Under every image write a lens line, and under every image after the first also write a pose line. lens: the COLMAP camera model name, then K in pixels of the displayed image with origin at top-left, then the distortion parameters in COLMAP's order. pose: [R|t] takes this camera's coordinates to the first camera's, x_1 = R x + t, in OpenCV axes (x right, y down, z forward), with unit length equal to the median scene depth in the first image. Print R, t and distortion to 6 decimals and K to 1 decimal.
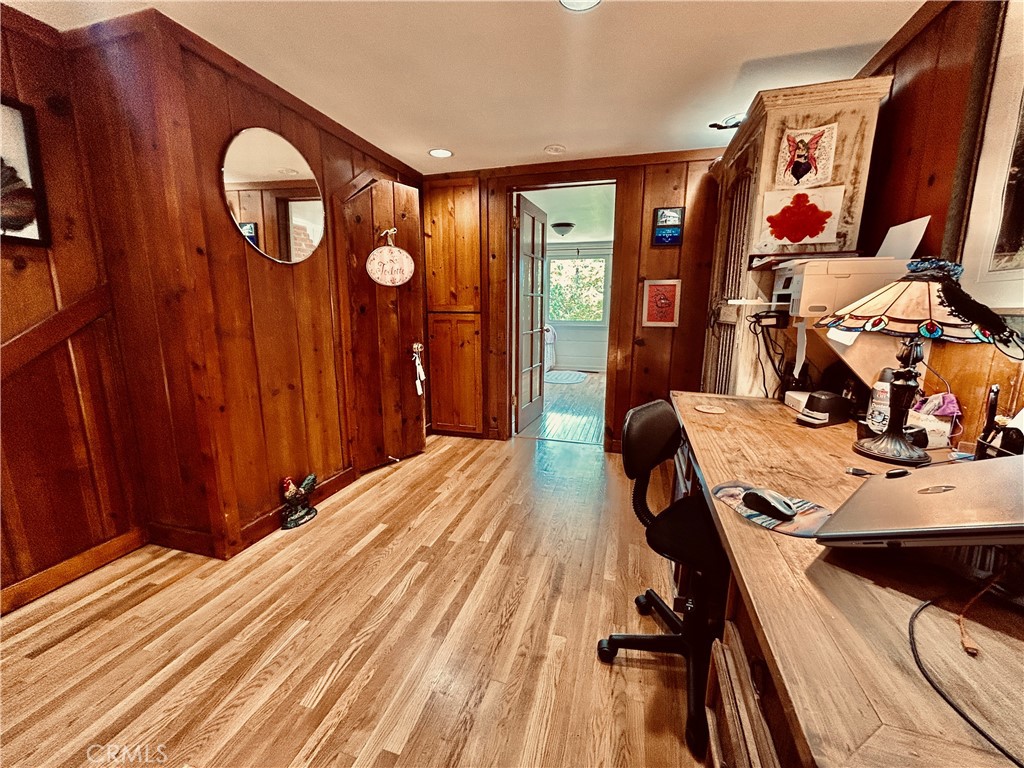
lens RADIAL K [[415.9, 0, 512.0], [0, 415.9, 384.0], [0, 0, 1]] dist [0.000858, 0.000731]
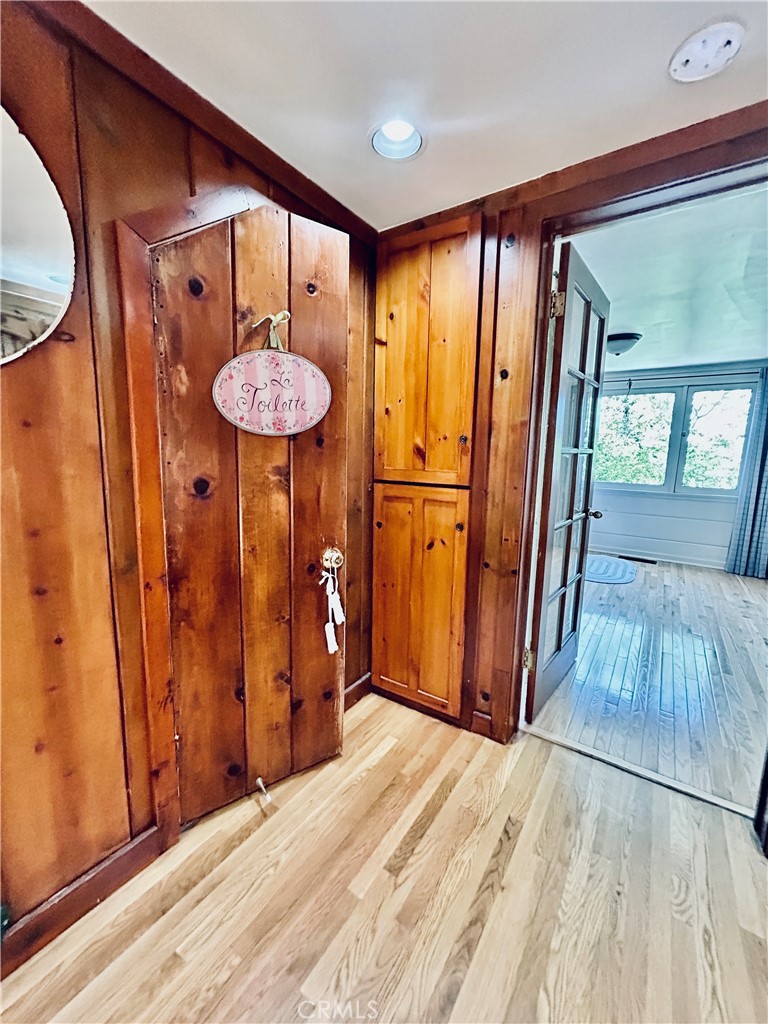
lens RADIAL K [[415.9, 0, 384.0], [0, 415.9, 512.0], [0, 0, 1]] dist [0.000858, 0.000731]
pose [[0.952764, 0.058943, -0.297938, -0.026390], [-0.071219, 0.996994, -0.030509, -0.137993], [0.295244, 0.050287, 0.954097, 0.568184]]
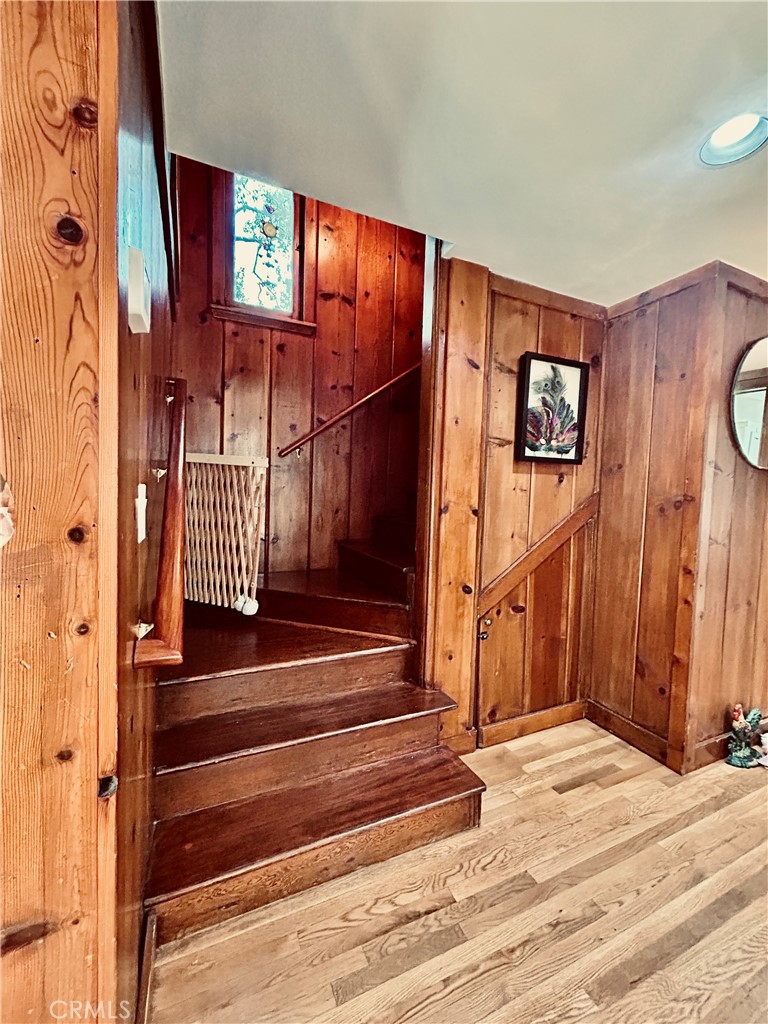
lens RADIAL K [[415.9, 0, 384.0], [0, 415.9, 512.0], [0, 0, 1]] dist [0.000858, 0.000731]
pose [[0.652923, 0.054209, -0.755482, -0.278420], [-0.168501, 0.982836, -0.075104, 0.009987], [0.738444, 0.176336, 0.650850, -0.149686]]
